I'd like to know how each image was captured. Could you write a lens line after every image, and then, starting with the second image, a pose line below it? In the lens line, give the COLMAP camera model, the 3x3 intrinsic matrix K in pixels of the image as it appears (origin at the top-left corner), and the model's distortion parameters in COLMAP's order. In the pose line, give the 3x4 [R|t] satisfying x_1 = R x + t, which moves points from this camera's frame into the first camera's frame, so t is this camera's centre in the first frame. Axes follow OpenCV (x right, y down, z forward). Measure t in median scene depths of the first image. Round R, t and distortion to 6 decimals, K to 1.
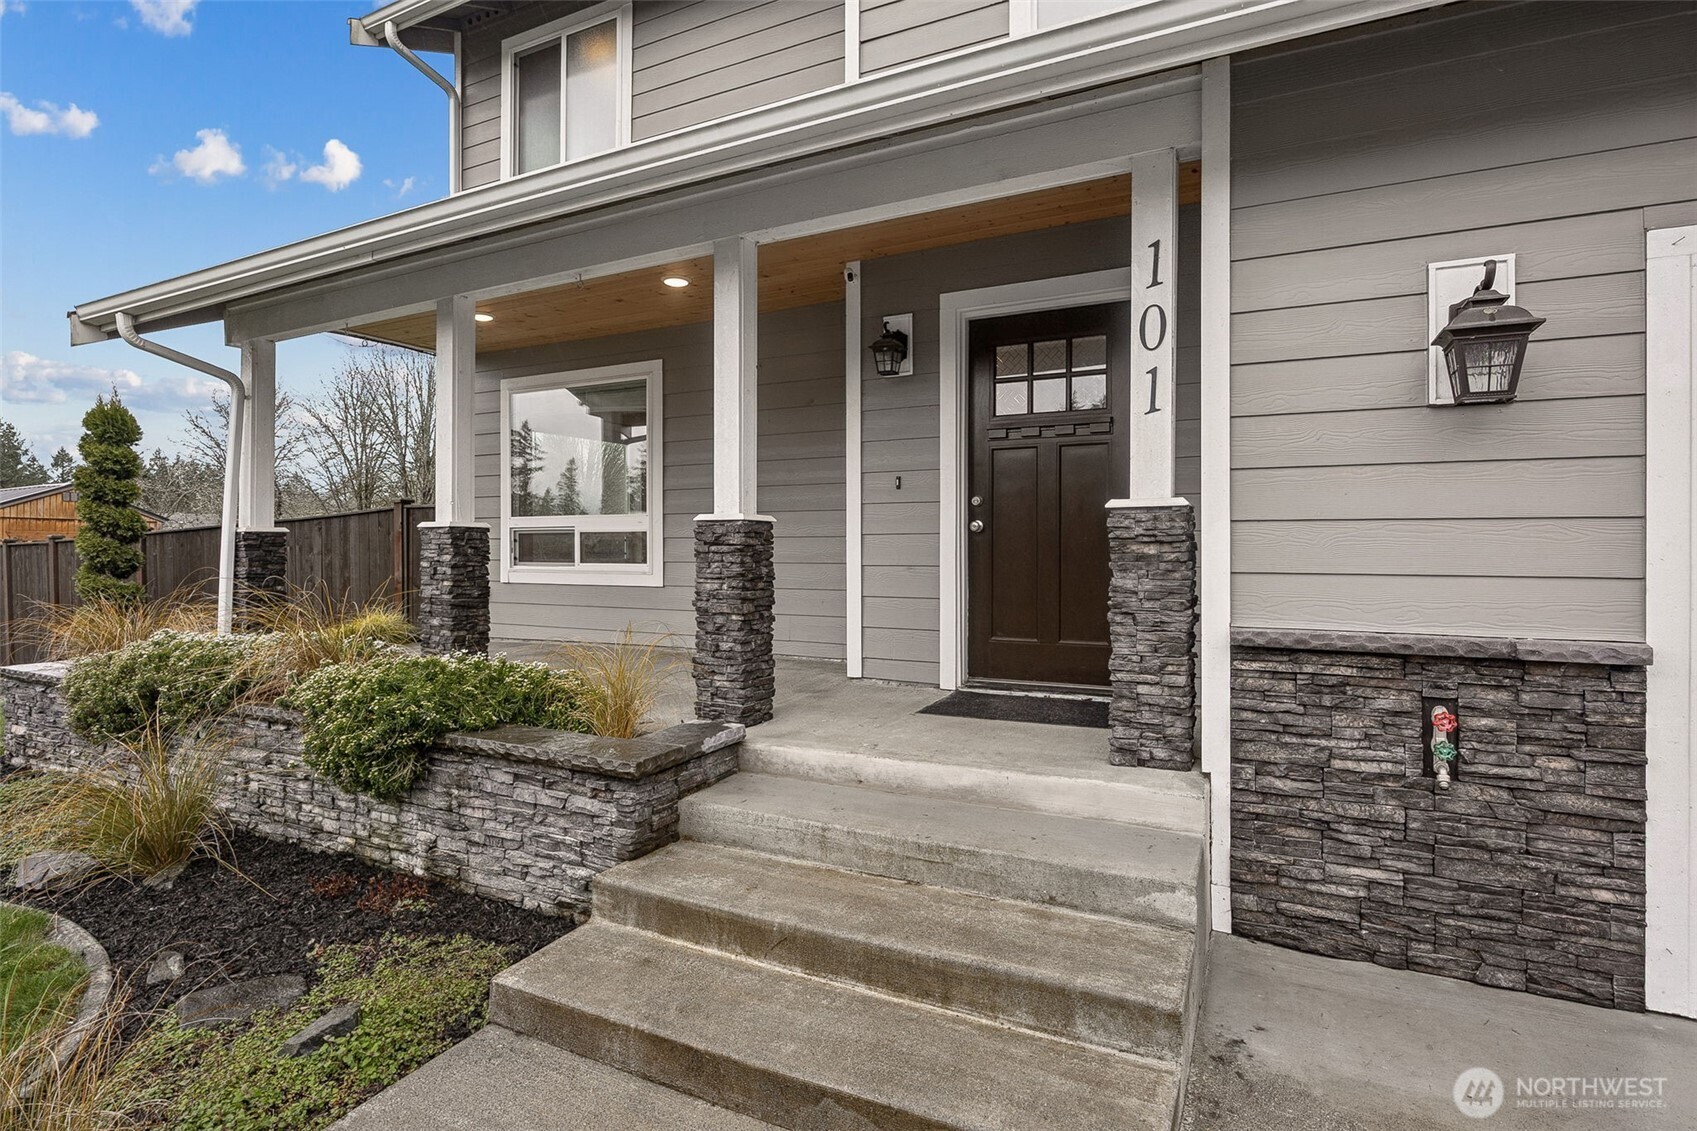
lens RADIAL K [[855.2, 0, 842.1], [0, 855.2, 550.2], [0, 0, 1]] dist [-0.003790, -0.001304]
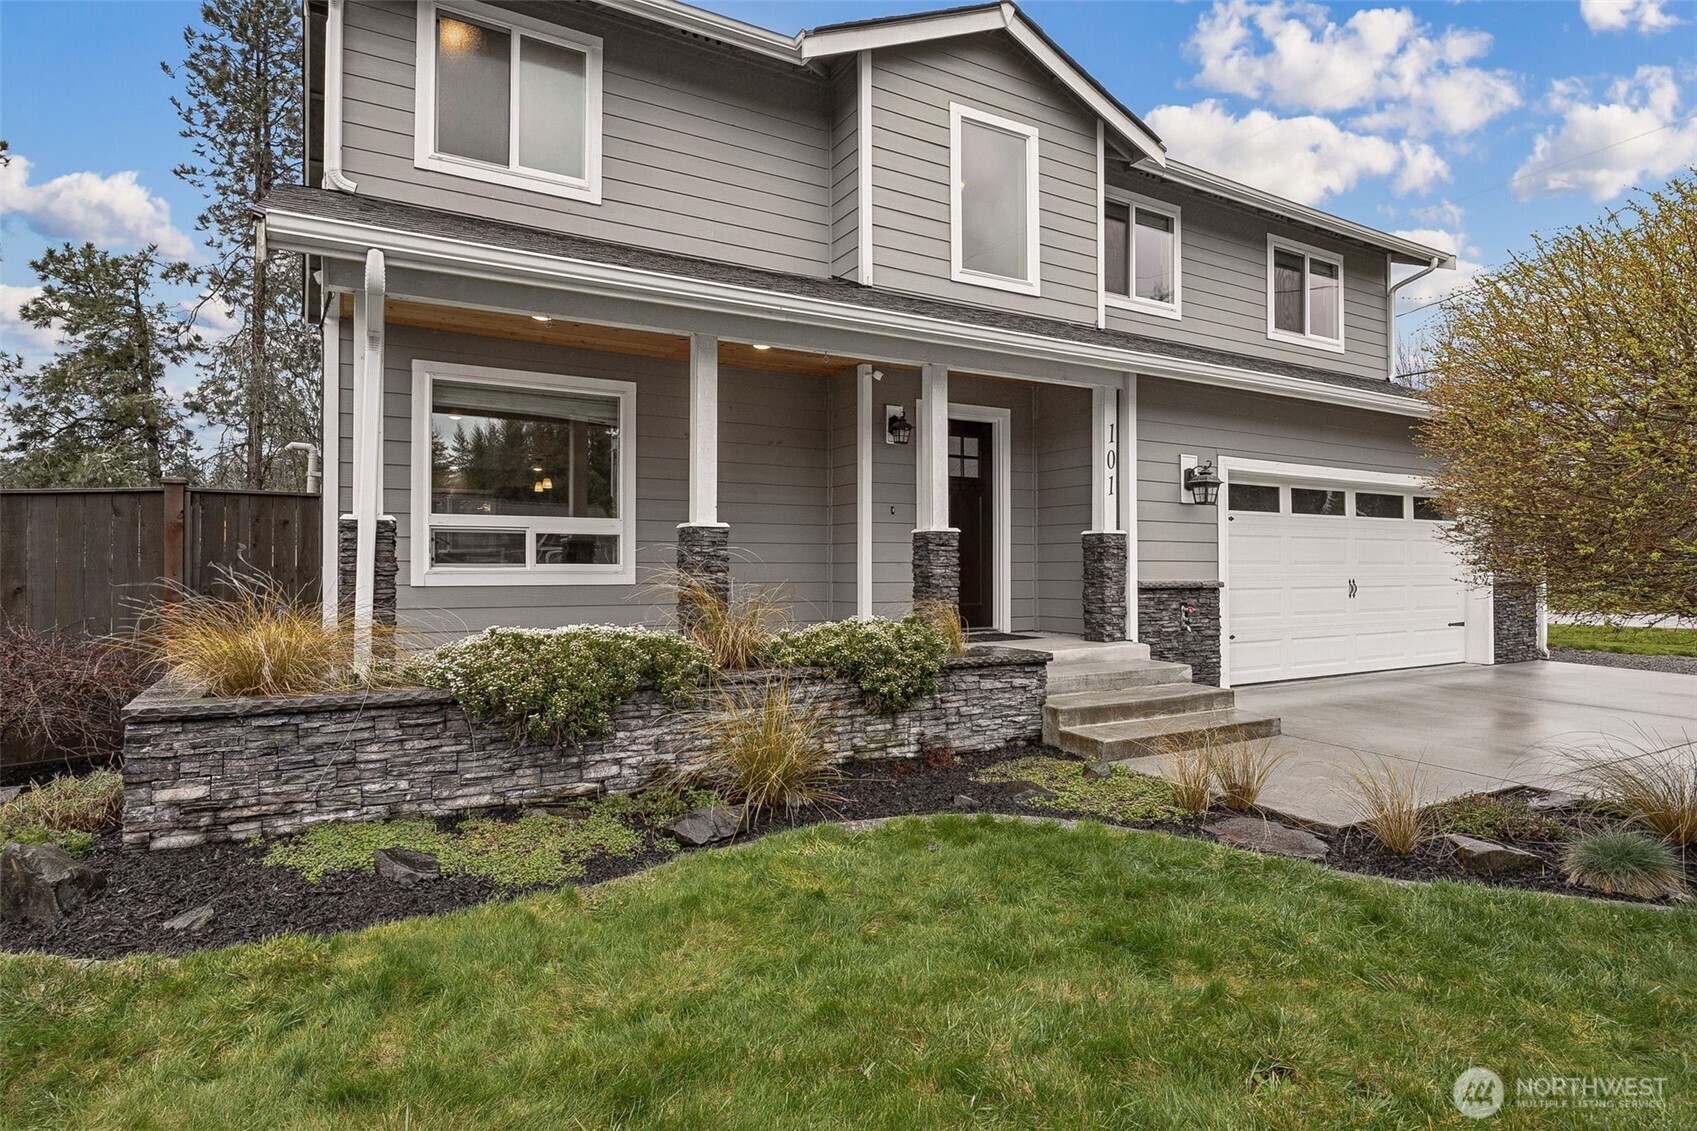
lens RADIAL K [[915.9, 0, 852.4], [0, 915.9, 553.2], [0, 0, 1]] dist [0.001436, 0.007259]
pose [[0.532960, 0.016629, 0.845977, -1.763875], [0.001723, 0.999783, -0.020738, 0.044627], [-0.846139, 0.012510, 0.532816, 0.189895]]
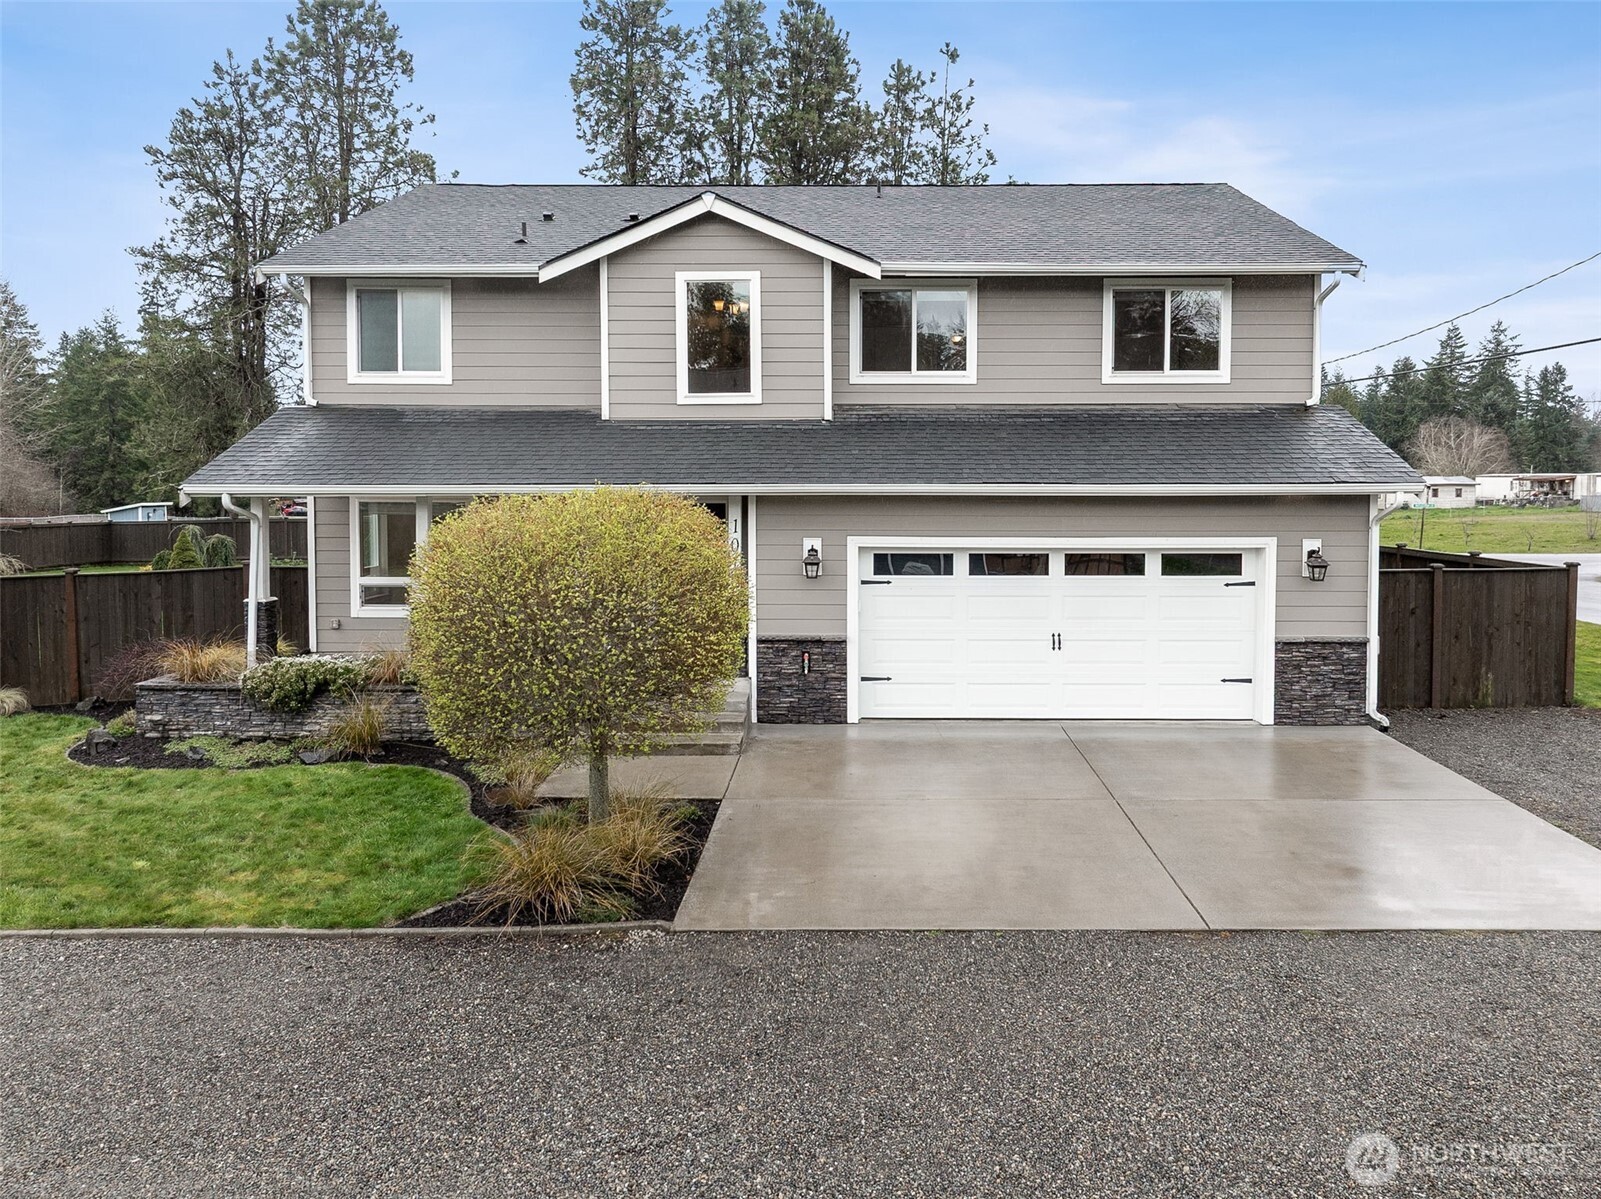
lens RADIAL K [[1222.4, 0, 840.9], [0, 1222.4, 502.2], [0, 0, 1]] dist [0.014273, -0.028964]
pose [[0.897158, -0.007137, 0.441652, -1.082114], [-0.000824, 0.999841, 0.017831, -0.407759], [-0.441709, -0.016361, 0.897009, -2.726497]]
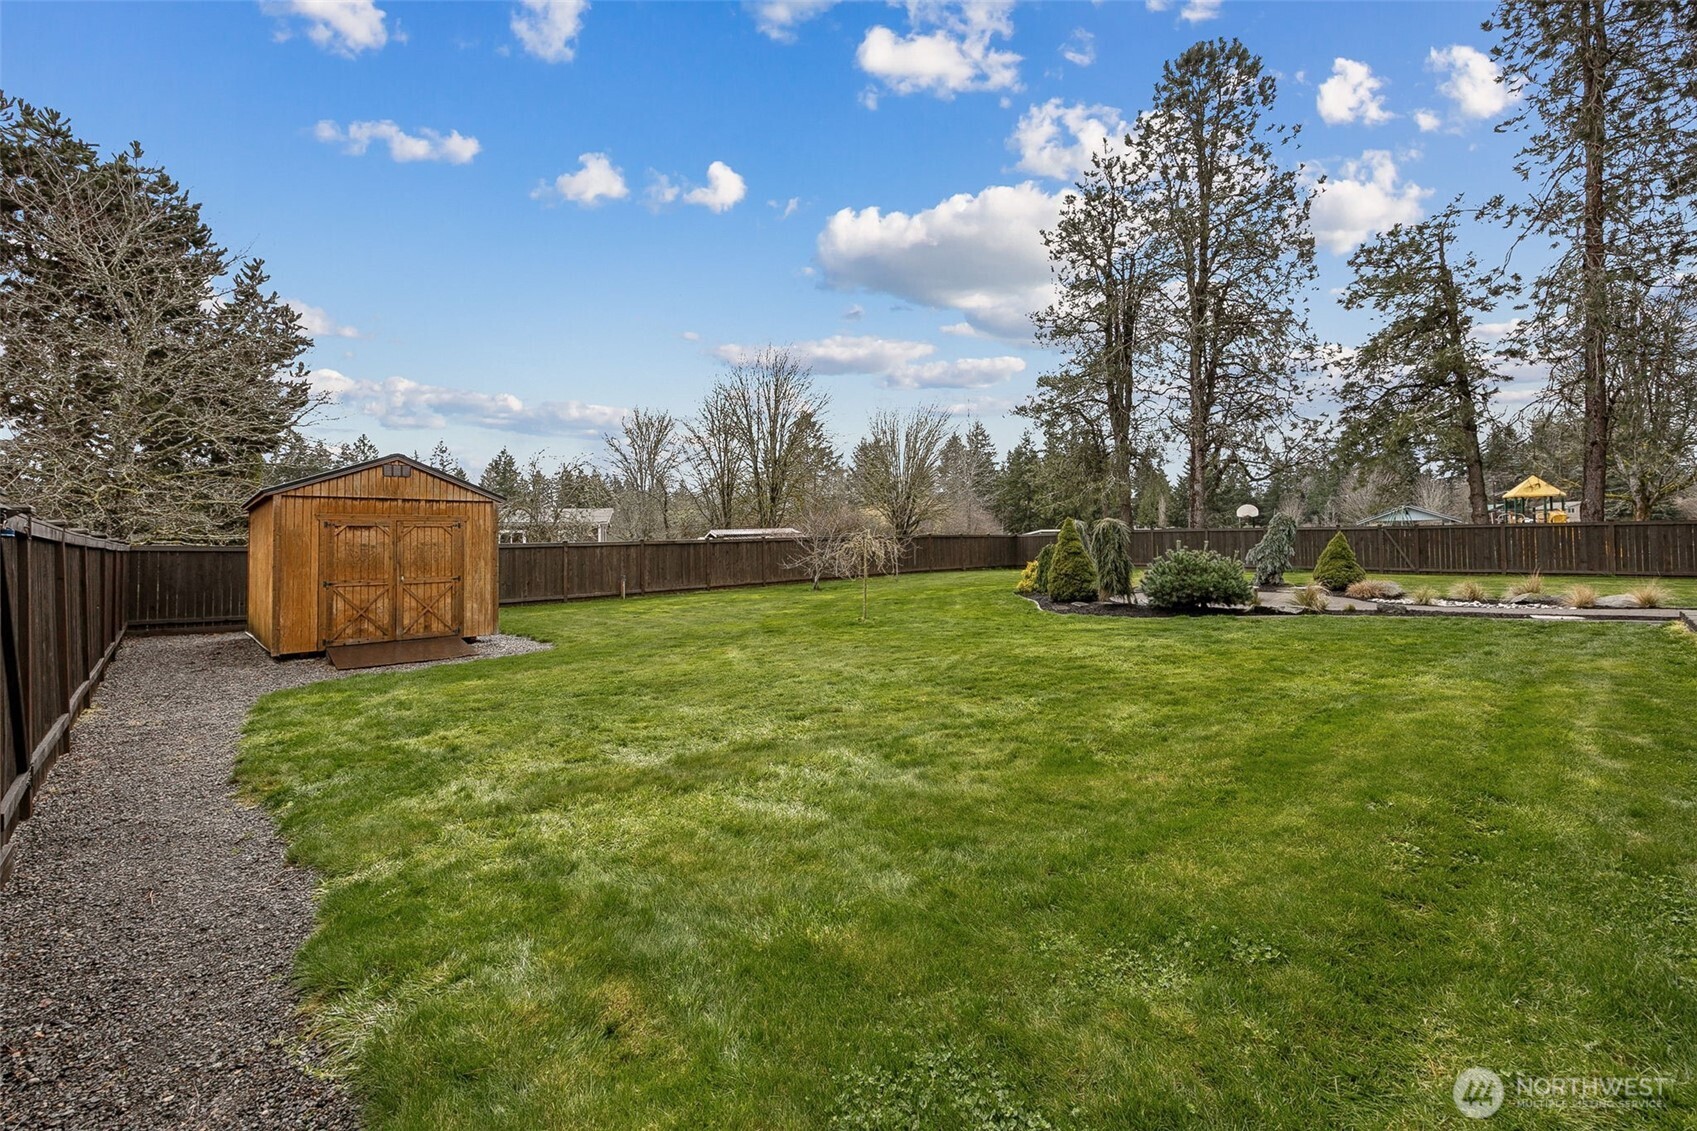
lens RADIAL K [[701.6, 0, 899.6], [0, 701.6, 541.7], [0, 0, 1]] dist [0.027488, 0.000395]
pose [[0.963074, -0.004323, -0.269204, -1.229283], [0.005520, 0.999978, 0.003691, 0.027171], [0.269182, -0.005041, 0.963076, 2.330678]]
